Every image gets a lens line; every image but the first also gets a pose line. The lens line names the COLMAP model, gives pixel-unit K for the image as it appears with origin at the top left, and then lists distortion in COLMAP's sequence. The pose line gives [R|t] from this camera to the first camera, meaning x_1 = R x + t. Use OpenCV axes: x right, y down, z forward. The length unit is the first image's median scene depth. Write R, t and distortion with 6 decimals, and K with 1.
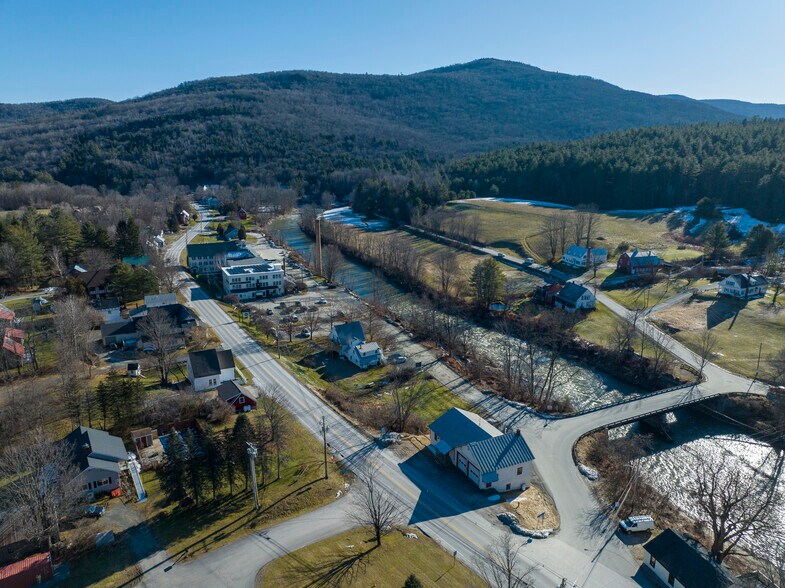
lens RADIAL K [[554.6, 0, 393.3], [0, 554.6, 294.5], [0, 0, 1]] dist [-0.051535, 0.023427]
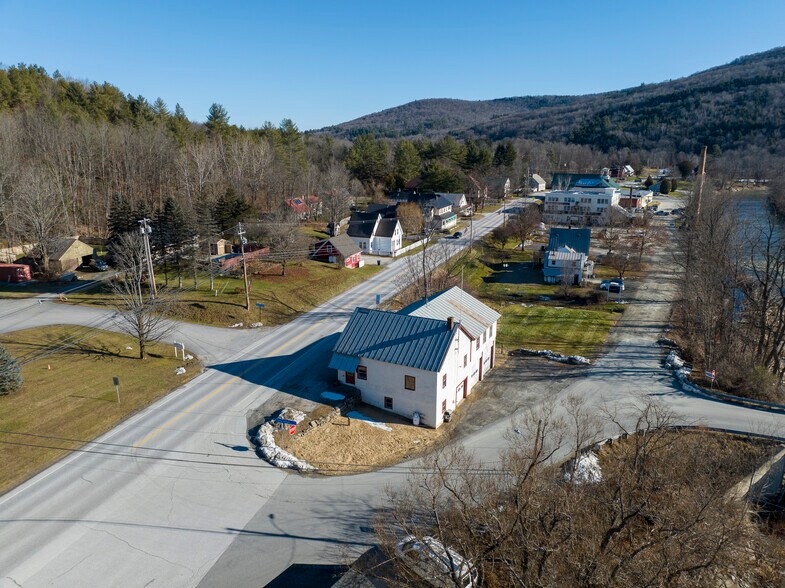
lens RADIAL K [[554.6, 0, 393.1], [0, 554.6, 292.1], [0, 0, 1]] dist [-0.051535, 0.023427]
pose [[0.603464, 0.199334, -0.772073, 0.172480], [-0.196390, 0.975579, 0.098374, 0.052997], [0.772827, 0.092262, 0.627874, 0.183711]]
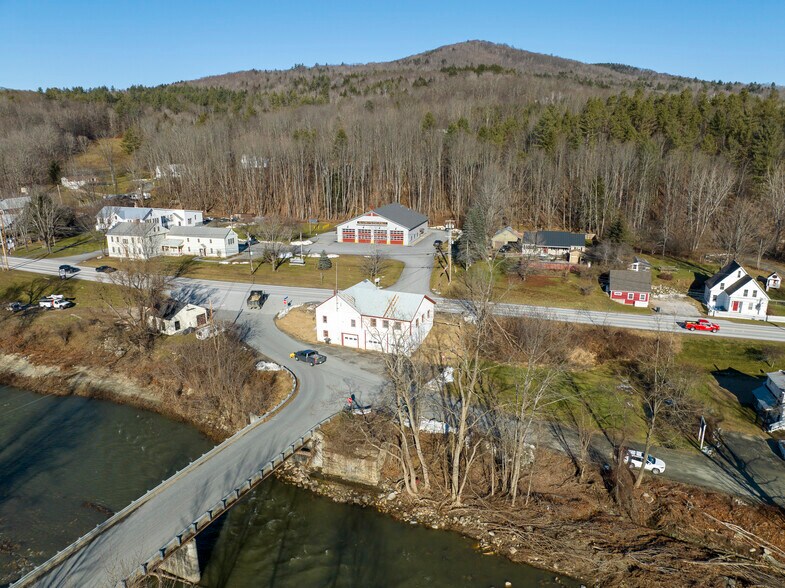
lens RADIAL K [[554.6, 0, 395.6], [0, 554.6, 293.8], [0, 0, 1]] dist [-0.051535, 0.023427]
pose [[-0.761176, 0.170210, -0.625812, 0.215259], [-0.159351, 0.886281, 0.434872, -0.050117], [0.628664, 0.430738, -0.647492, 0.488822]]
